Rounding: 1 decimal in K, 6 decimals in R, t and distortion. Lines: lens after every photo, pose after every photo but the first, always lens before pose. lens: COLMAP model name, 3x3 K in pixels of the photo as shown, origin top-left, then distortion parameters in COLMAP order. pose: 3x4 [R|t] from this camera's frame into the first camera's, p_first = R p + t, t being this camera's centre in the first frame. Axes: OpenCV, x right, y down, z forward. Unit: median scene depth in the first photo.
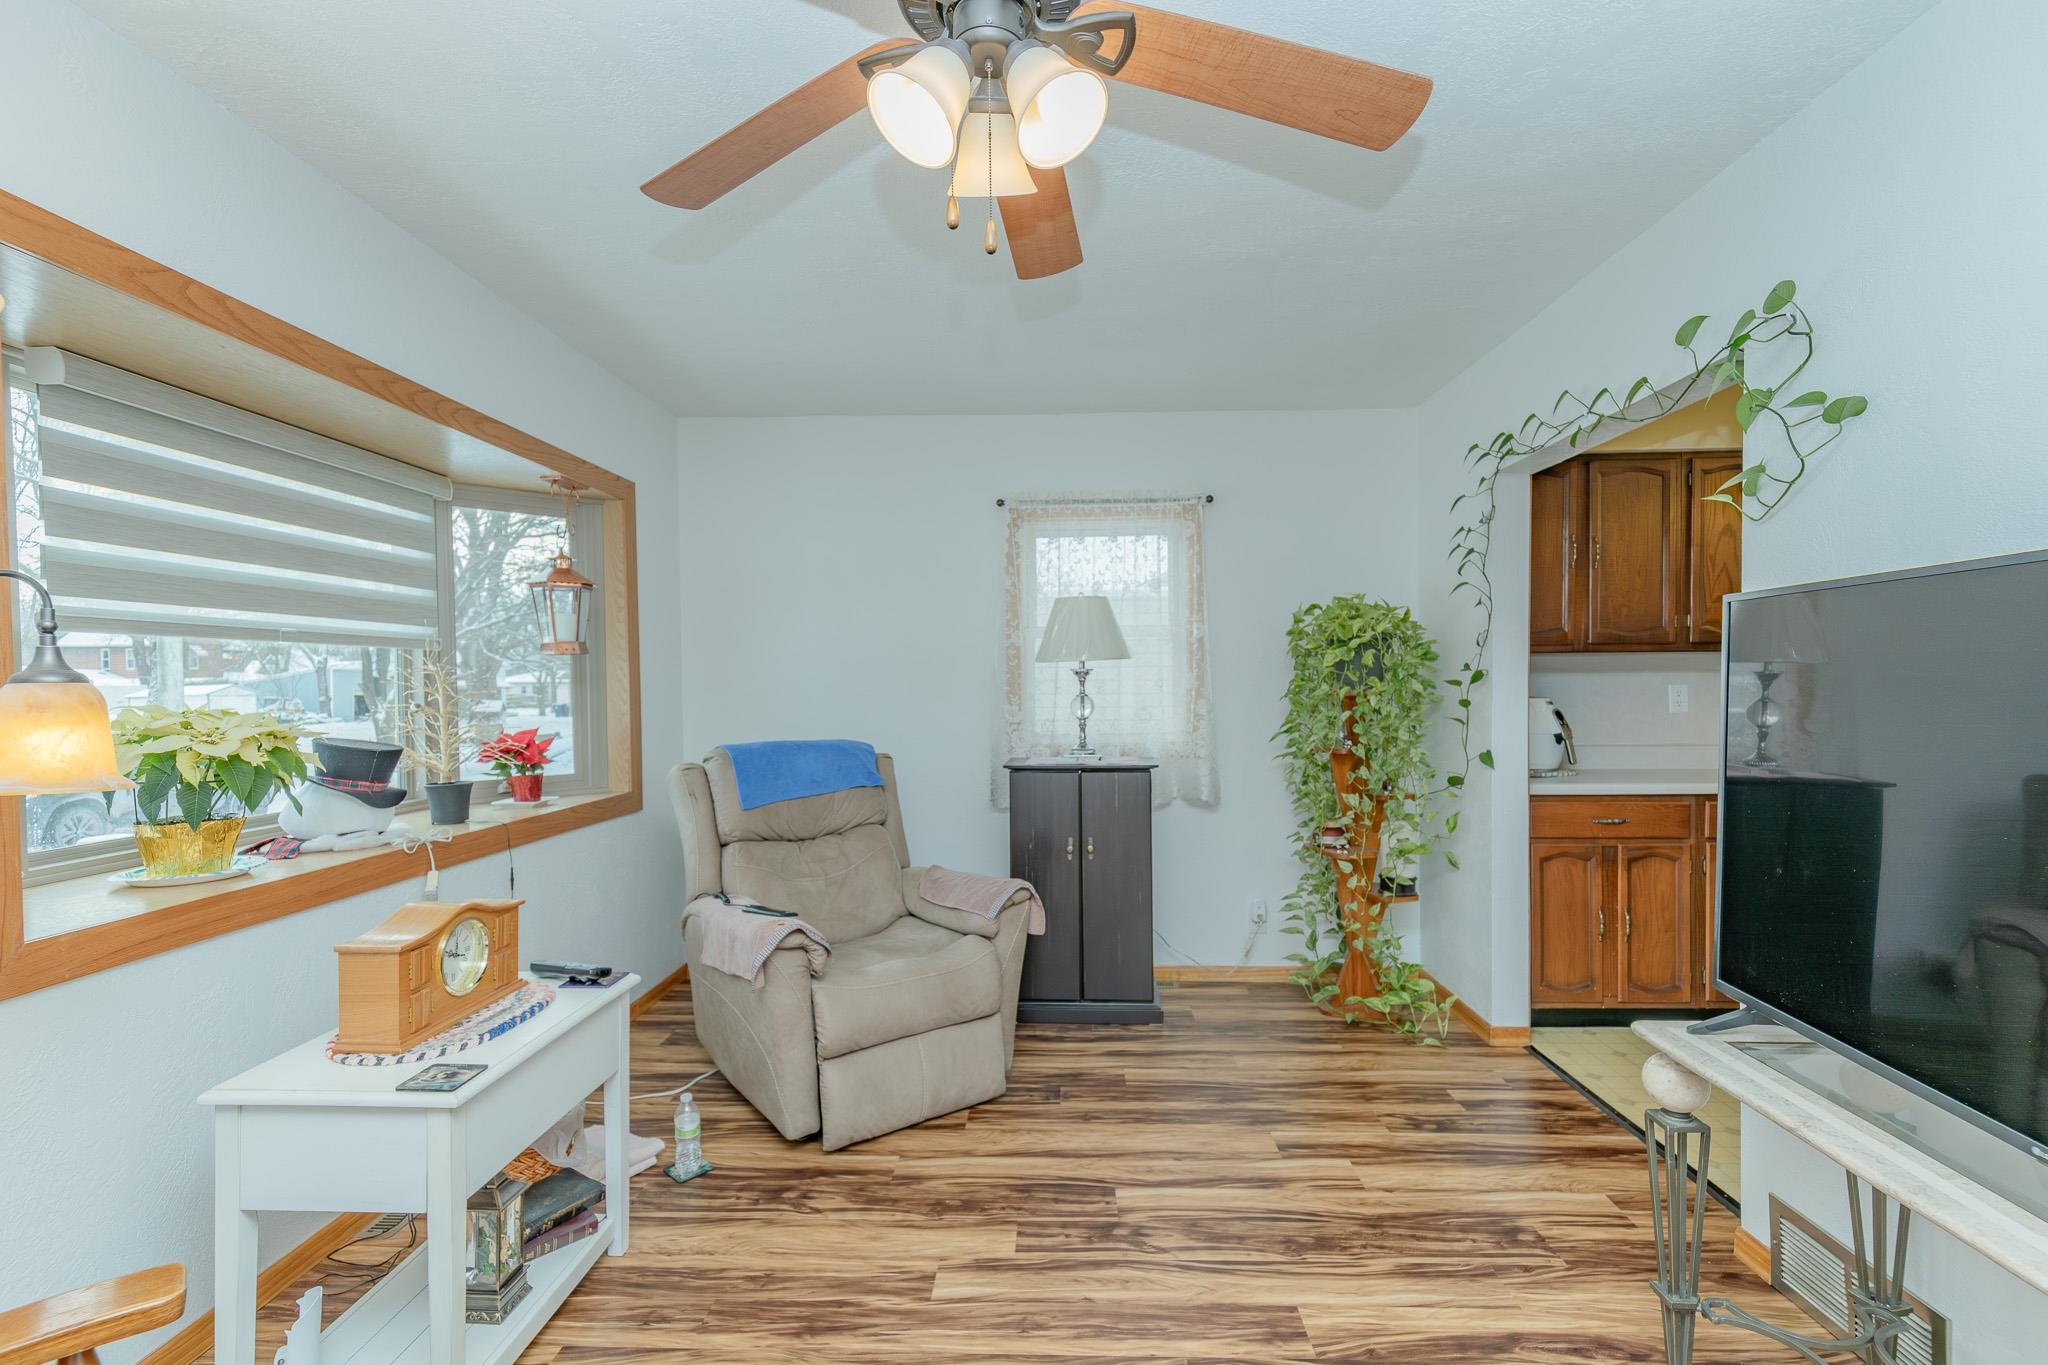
lens RADIAL K [[922.2, 0, 1024.5], [0, 922.2, 702.1], [0, 0, 1]] dist [0.012570, -0.001046]
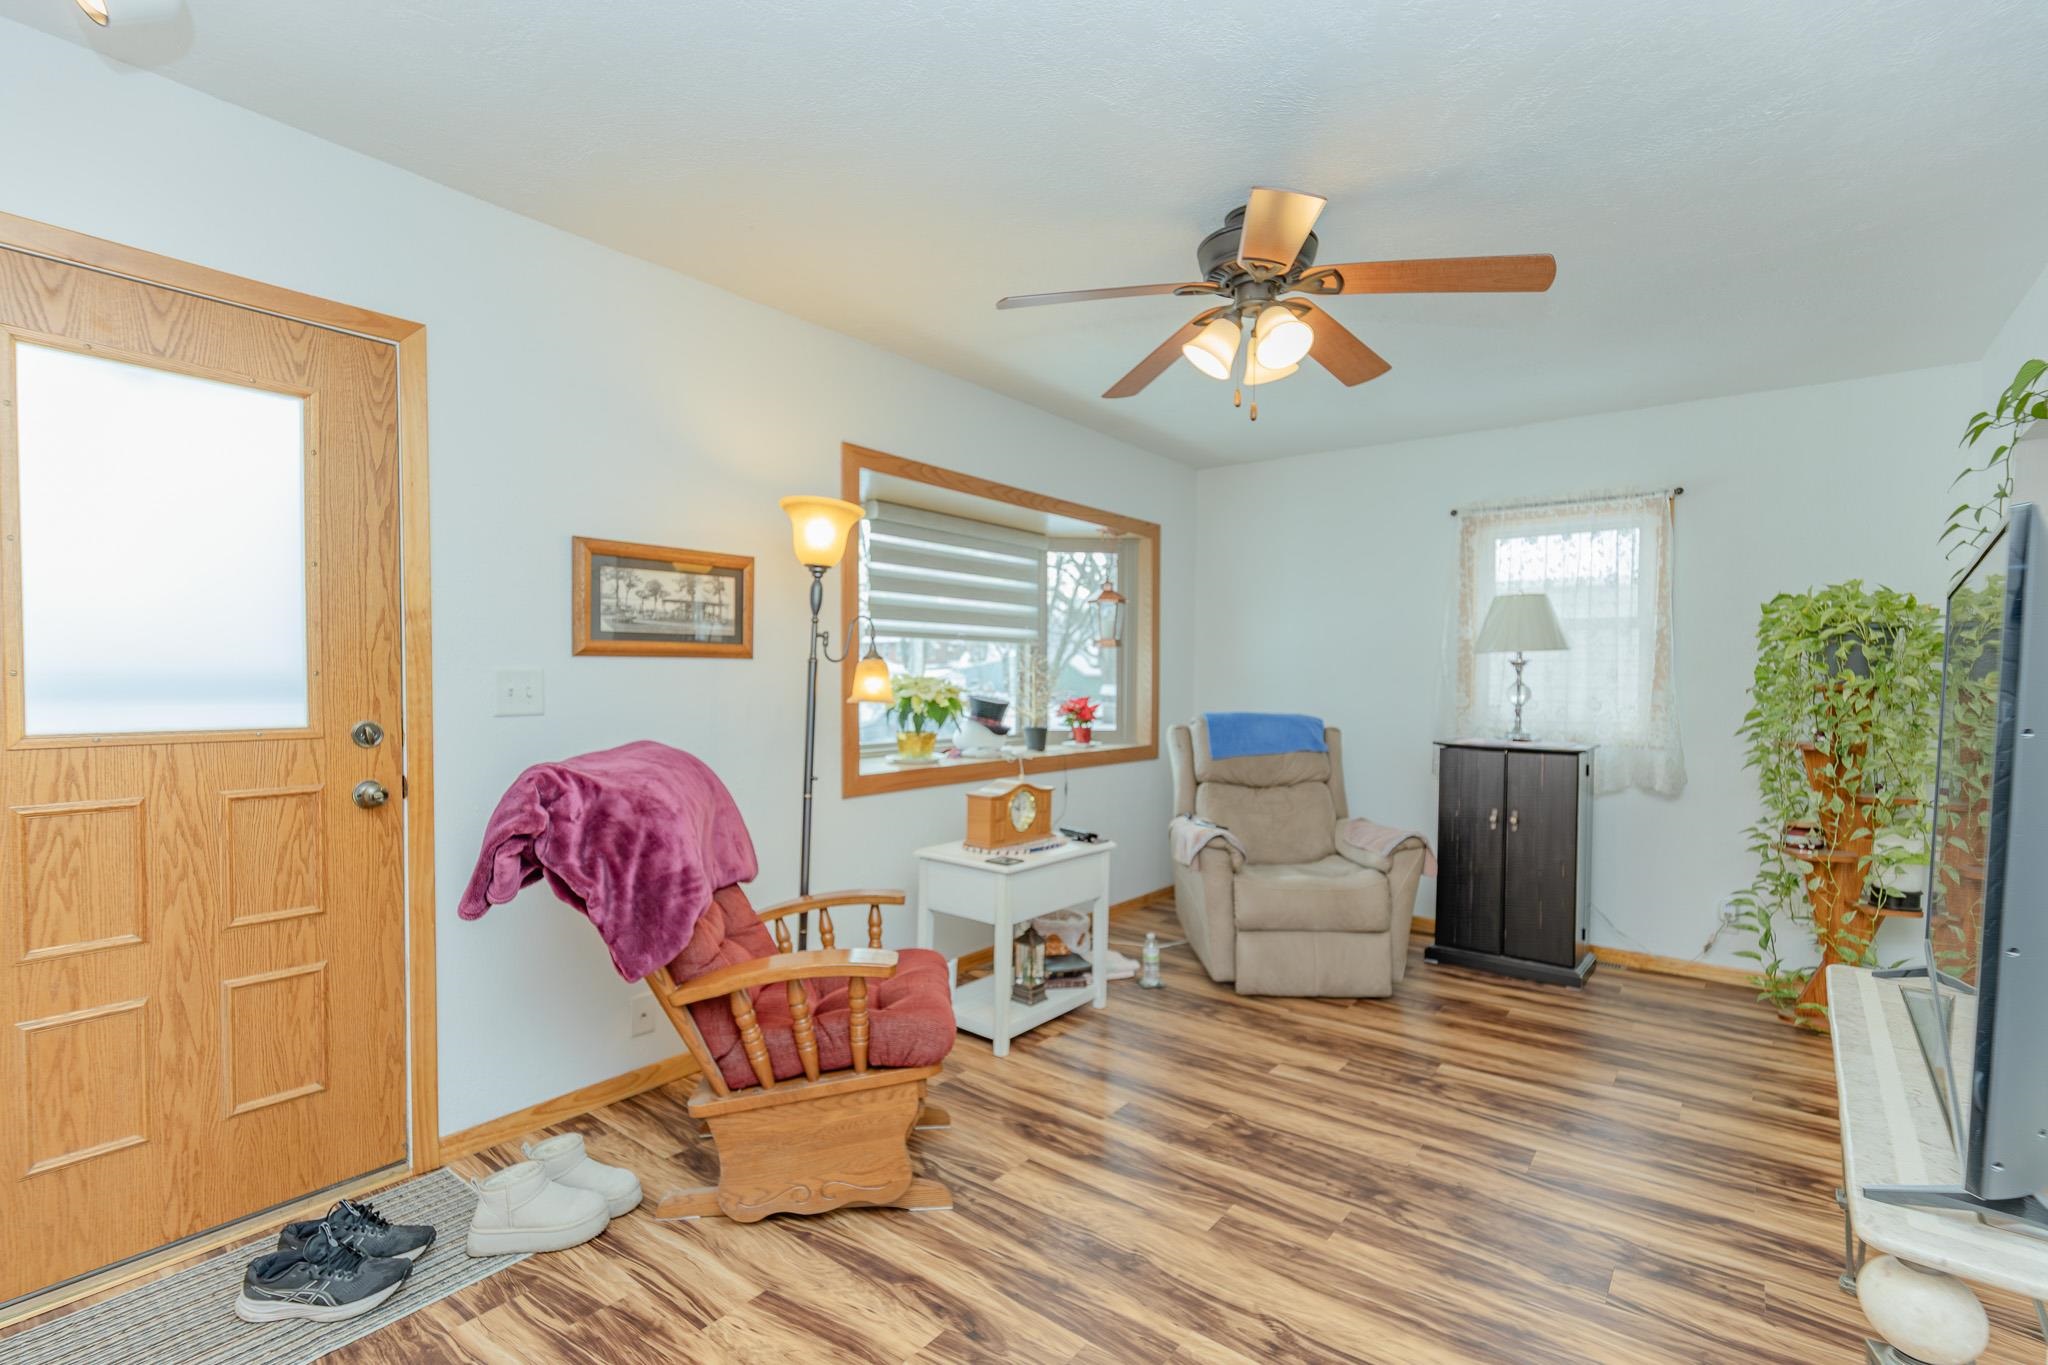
lens RADIAL K [[922.2, 0, 1024.5], [0, 922.2, 702.1], [0, 0, 1]] dist [0.012570, -0.001046]
pose [[0.807888, 0.033379, -0.588390, 0.279262], [-0.028548, 0.999439, 0.017499, 0.014527], [0.588644, 0.002660, 0.808388, -0.285865]]
